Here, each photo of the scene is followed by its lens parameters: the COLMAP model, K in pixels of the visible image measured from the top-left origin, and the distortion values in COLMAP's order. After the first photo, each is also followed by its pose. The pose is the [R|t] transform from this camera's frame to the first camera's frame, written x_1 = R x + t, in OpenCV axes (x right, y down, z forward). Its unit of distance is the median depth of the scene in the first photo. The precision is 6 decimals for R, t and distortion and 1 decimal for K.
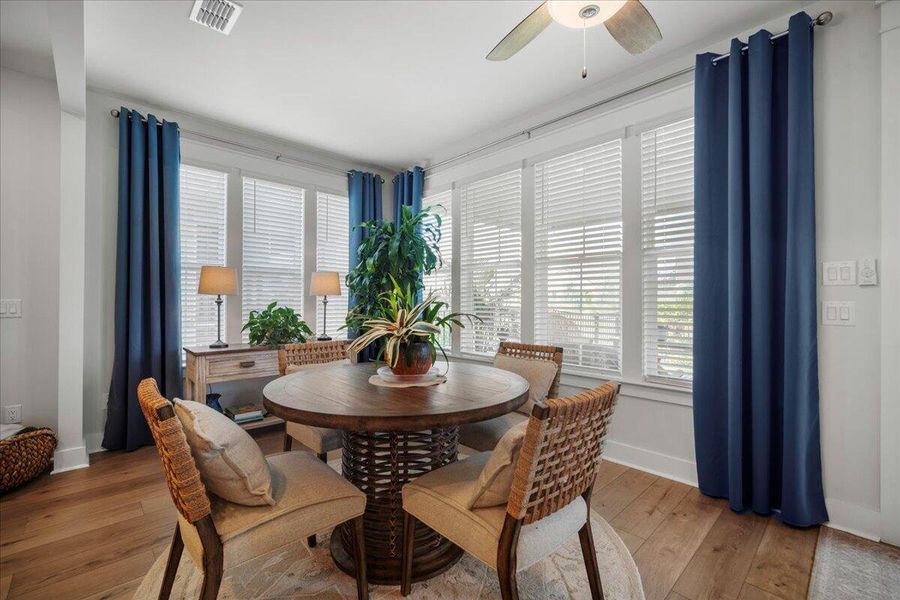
lens RADIAL K [[389.1, 0, 450.3], [0, 389.1, 299.8], [0, 0, 1]] dist [-0.009594, 0.002926]
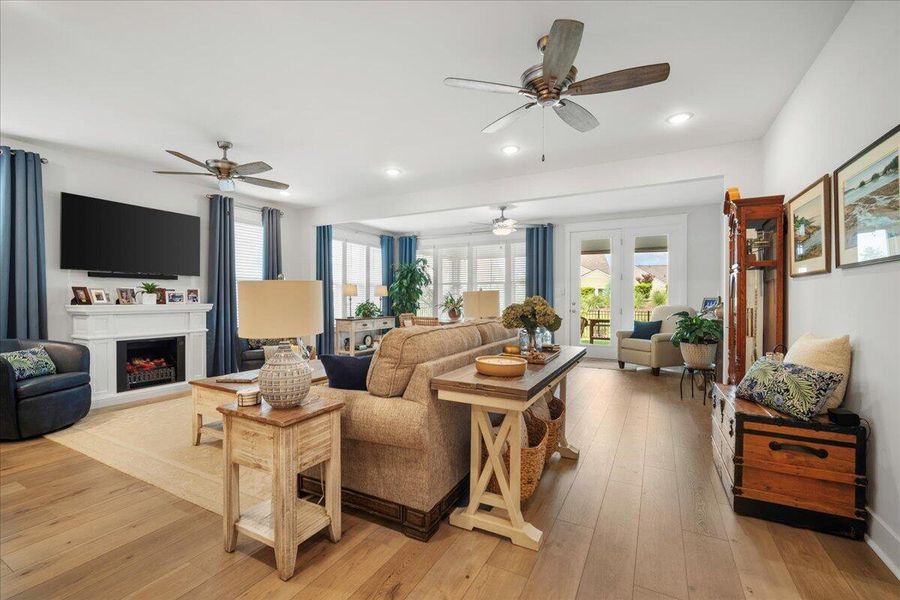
lens RADIAL K [[389.1, 0, 448.1], [0, 389.1, 298.2], [0, 0, 1]] dist [-0.009594, 0.002926]
pose [[0.947519, -0.003664, 0.319679, -0.617621], [0.000989, 0.999963, 0.008529, -0.016510], [-0.319699, -0.007765, 0.947487, -1.128187]]
